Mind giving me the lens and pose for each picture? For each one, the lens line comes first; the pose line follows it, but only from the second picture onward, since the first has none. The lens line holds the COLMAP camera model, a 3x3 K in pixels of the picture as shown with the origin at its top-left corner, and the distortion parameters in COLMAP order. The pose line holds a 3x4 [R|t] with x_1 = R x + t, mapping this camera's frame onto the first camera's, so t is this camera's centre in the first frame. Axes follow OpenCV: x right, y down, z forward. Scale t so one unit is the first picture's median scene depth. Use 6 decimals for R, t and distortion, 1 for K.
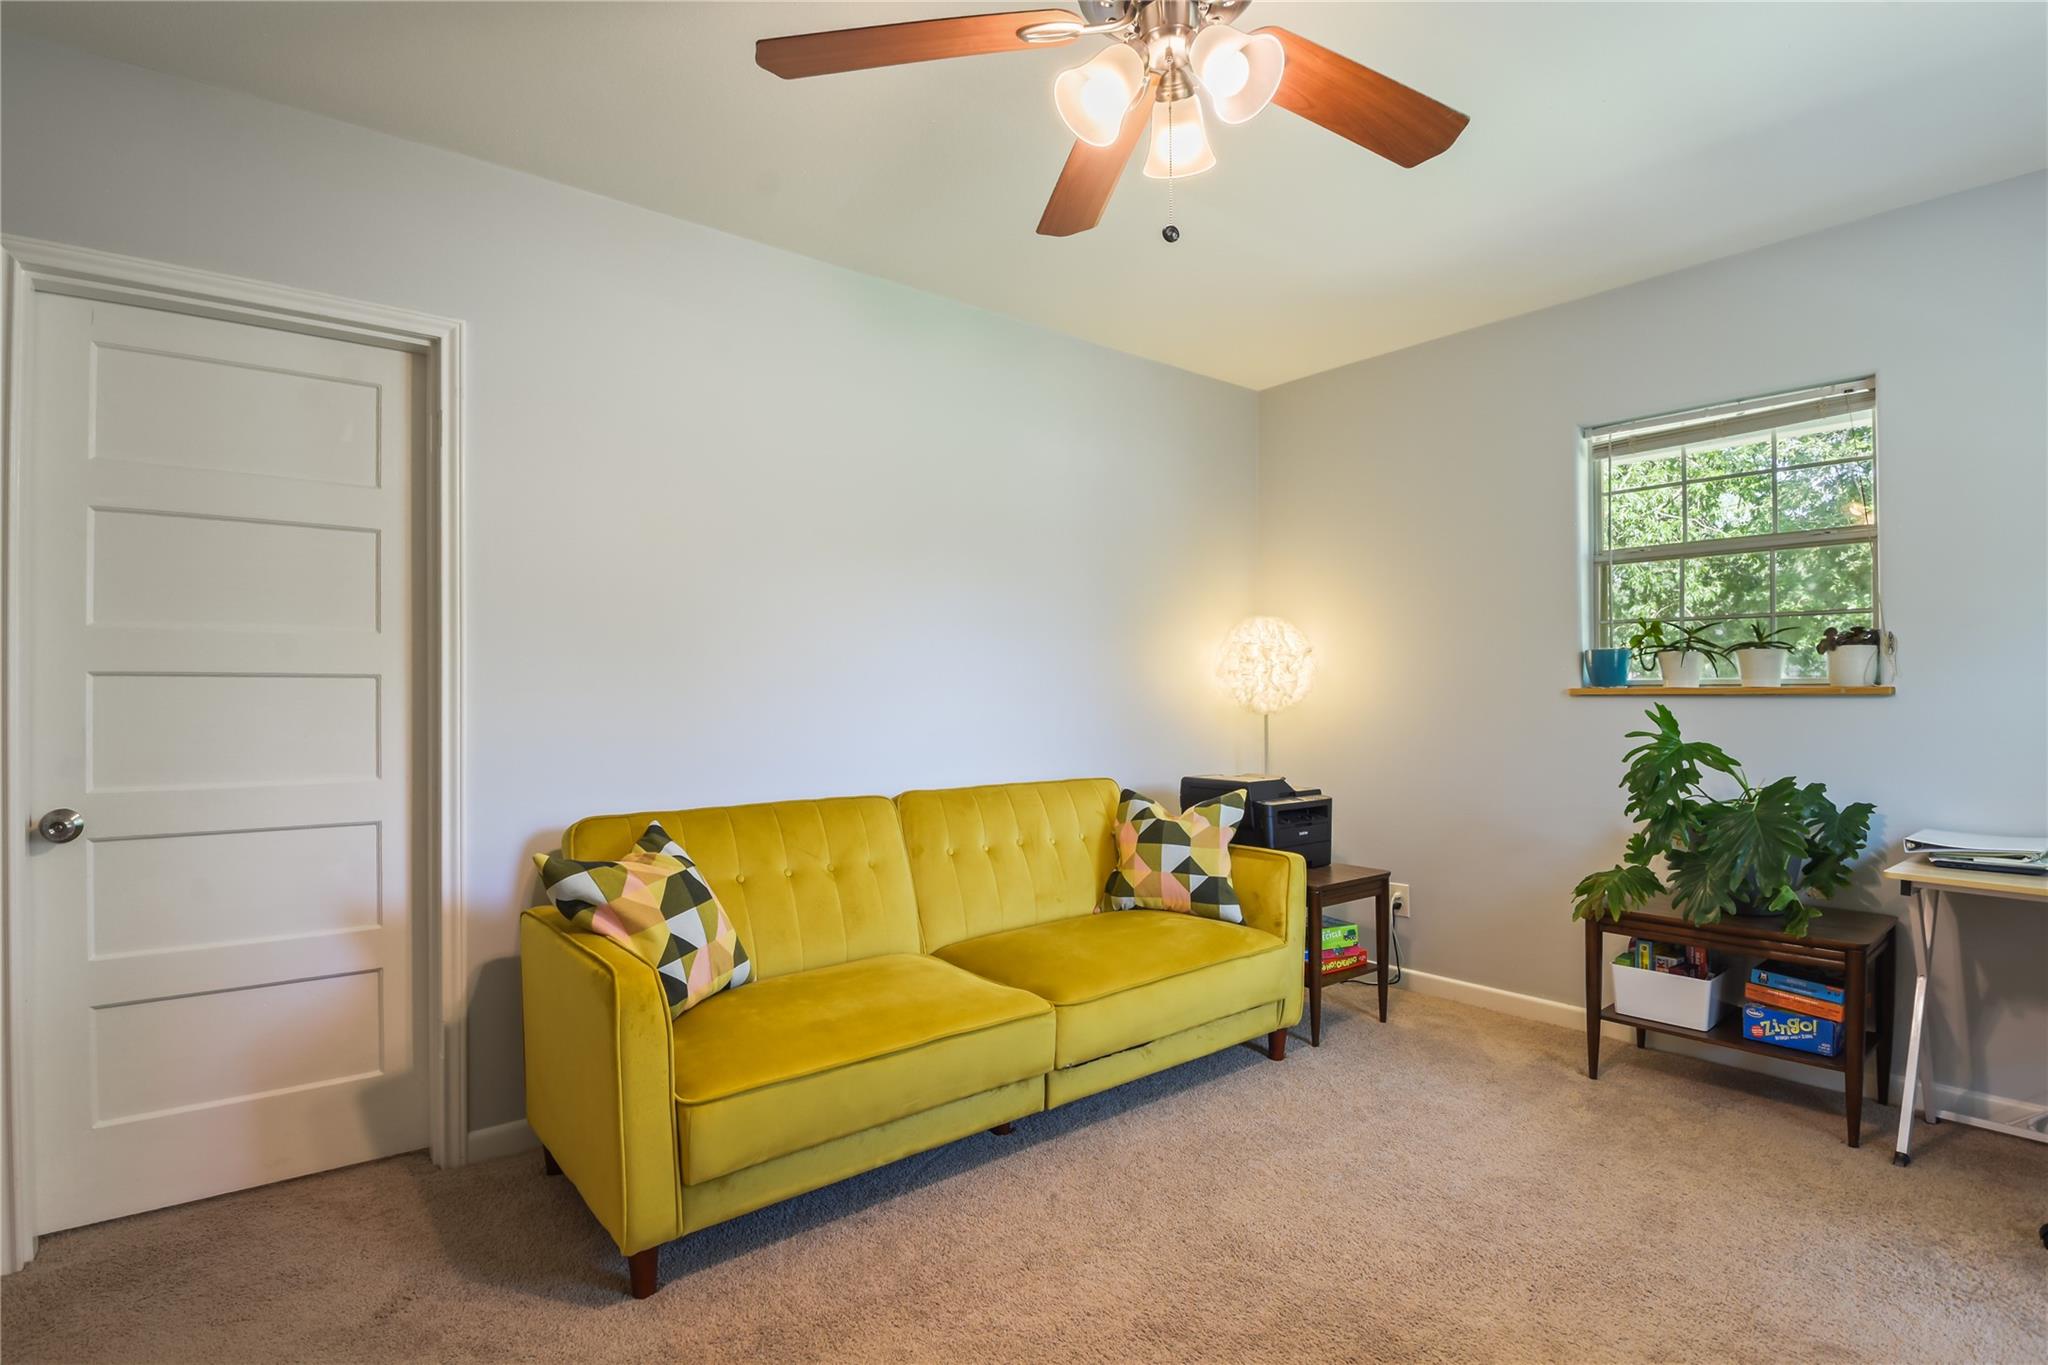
lens RADIAL K [[990.1, 0, 1021.1], [0, 990.1, 691.8], [0, 0, 1]] dist [0.006786, -0.017413]
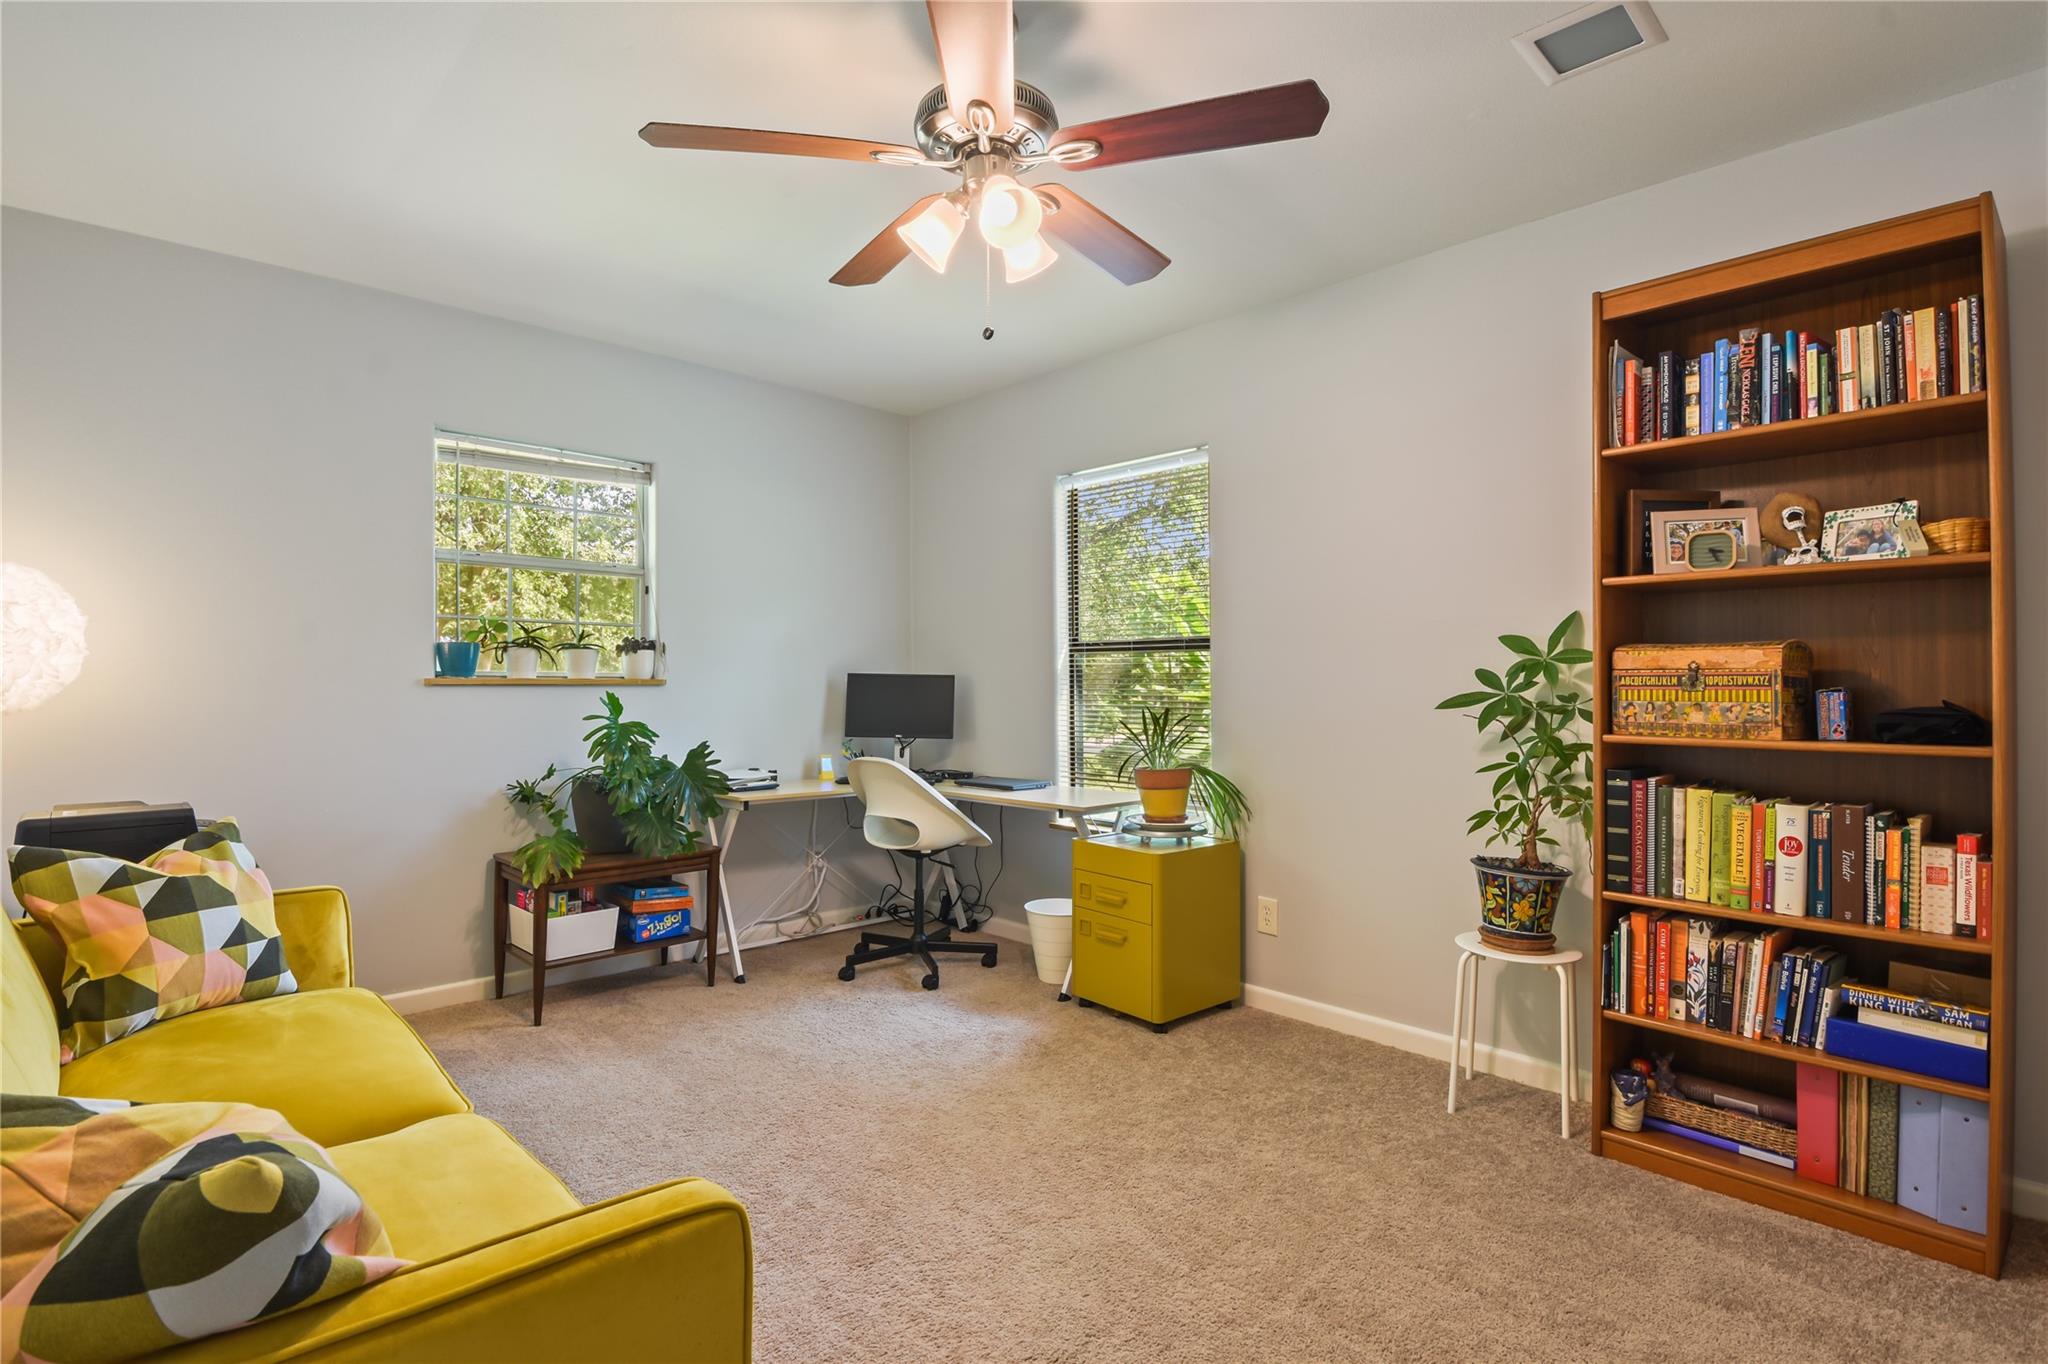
lens RADIAL K [[990.1, 0, 1017.9], [0, 990.1, 674.1], [0, 0, 1]] dist [0.006786, -0.017413]
pose [[-0.072848, 0.011746, 0.997274, -0.585649], [-0.002139, 0.999927, -0.011934, 0.003421], [-0.997341, -0.003003, -0.072817, 0.538095]]
